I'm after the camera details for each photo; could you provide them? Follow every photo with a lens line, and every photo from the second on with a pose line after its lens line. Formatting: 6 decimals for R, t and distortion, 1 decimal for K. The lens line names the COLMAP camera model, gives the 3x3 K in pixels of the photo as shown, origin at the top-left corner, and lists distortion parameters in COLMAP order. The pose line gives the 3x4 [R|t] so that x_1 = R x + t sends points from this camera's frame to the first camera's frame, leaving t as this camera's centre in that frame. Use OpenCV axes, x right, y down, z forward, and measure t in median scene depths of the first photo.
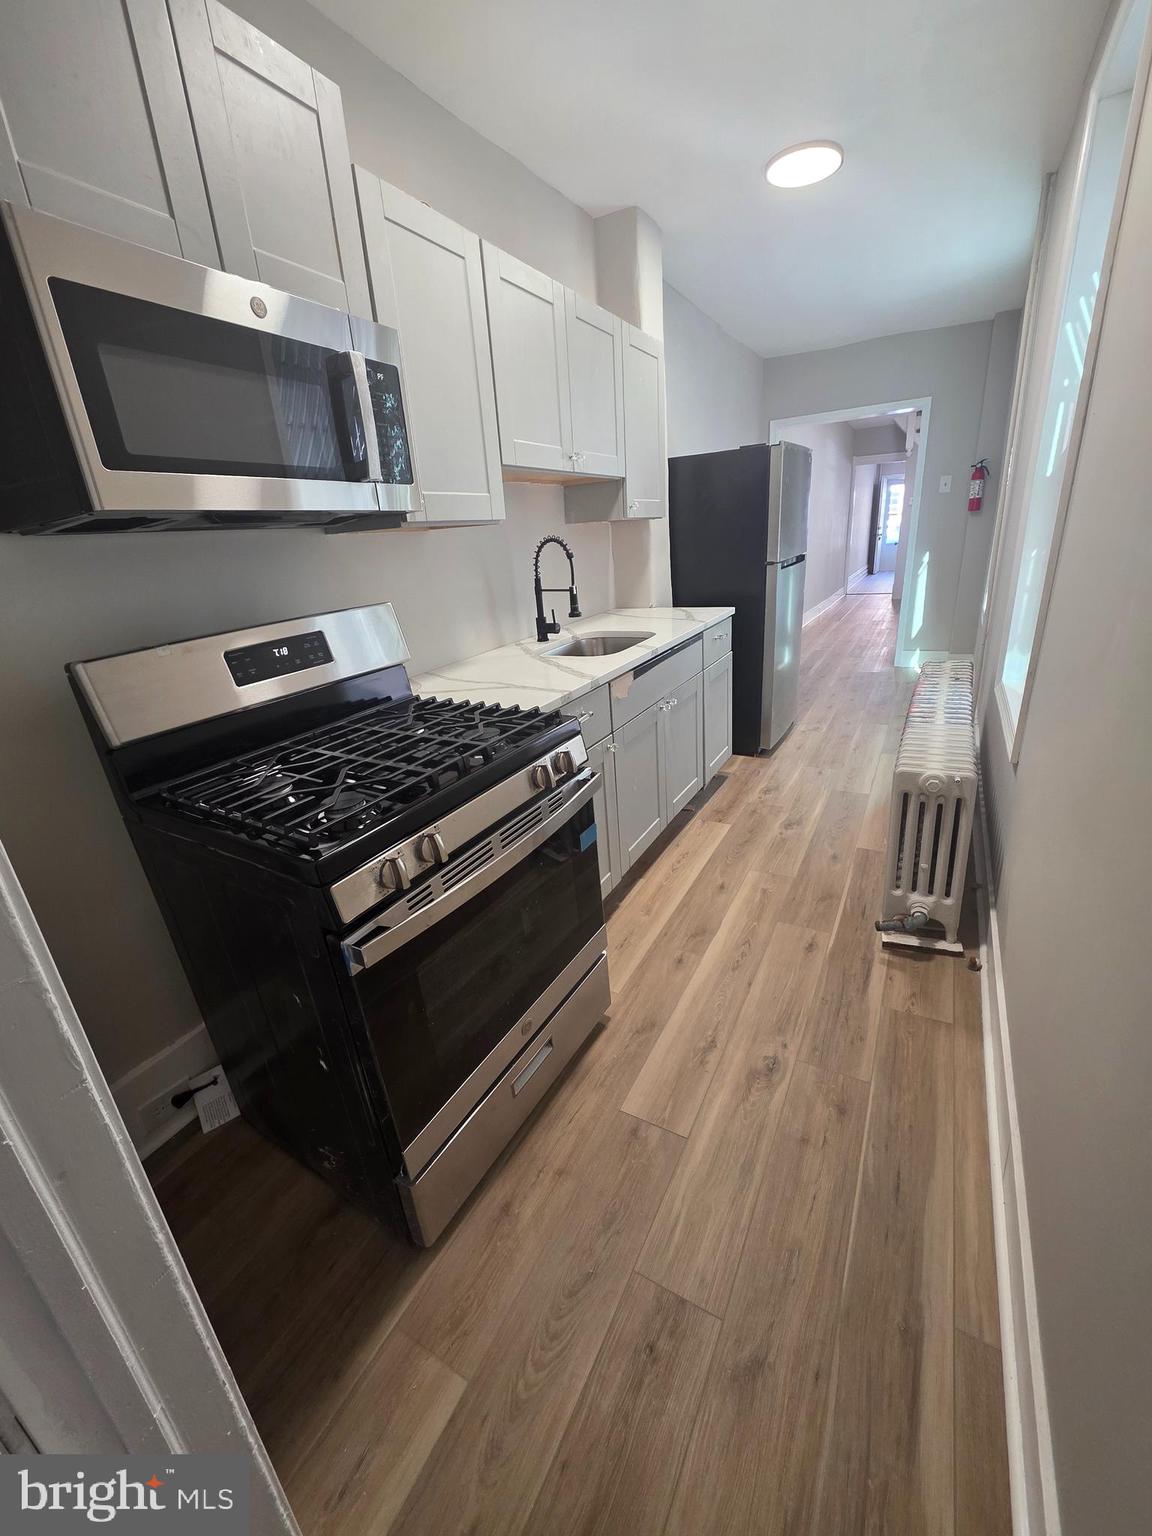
lens RADIAL K [[615.7, 0, 568.1], [0, 615.7, 765.3], [0, 0, 1]] dist [-0.014133, -0.000286]
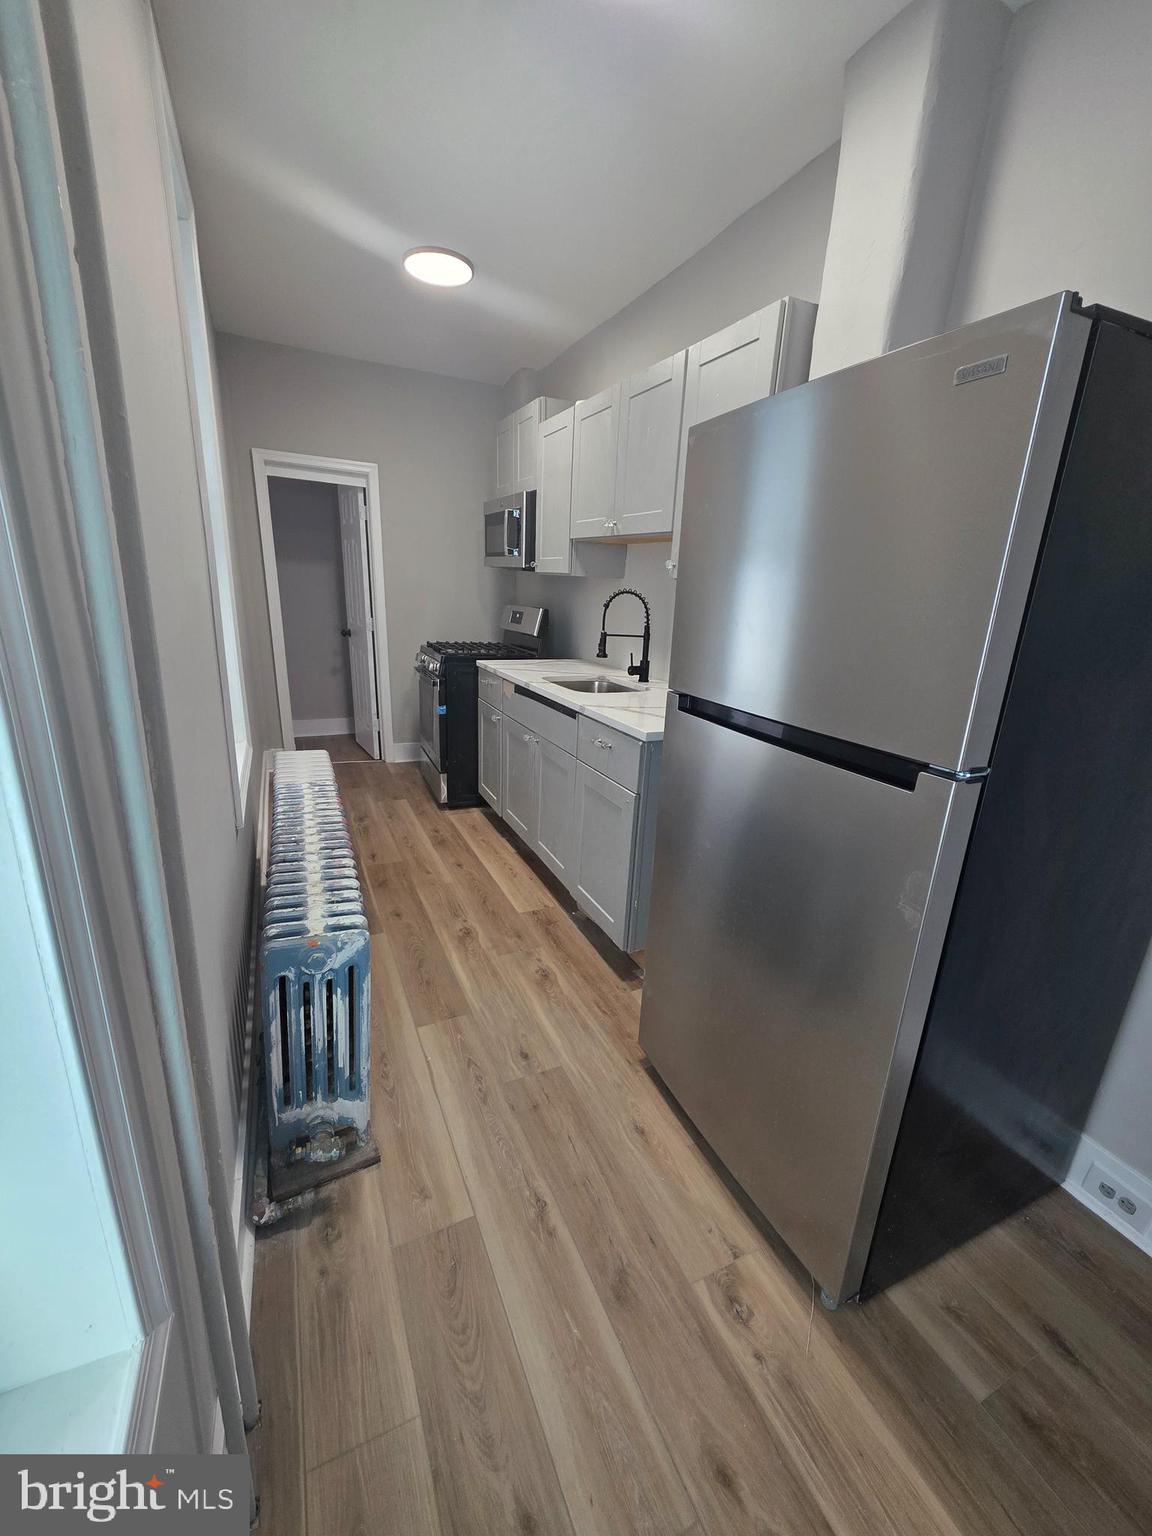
lens RADIAL K [[615.7, 0, 570.5], [0, 615.7, 758.4], [0, 0, 1]] dist [-0.014133, -0.000286]
pose [[-0.579663, 0.281560, -0.764666, 0.977759], [-0.275233, 0.815602, 0.508959, -0.655048], [0.766966, 0.505486, -0.395280, 1.501217]]
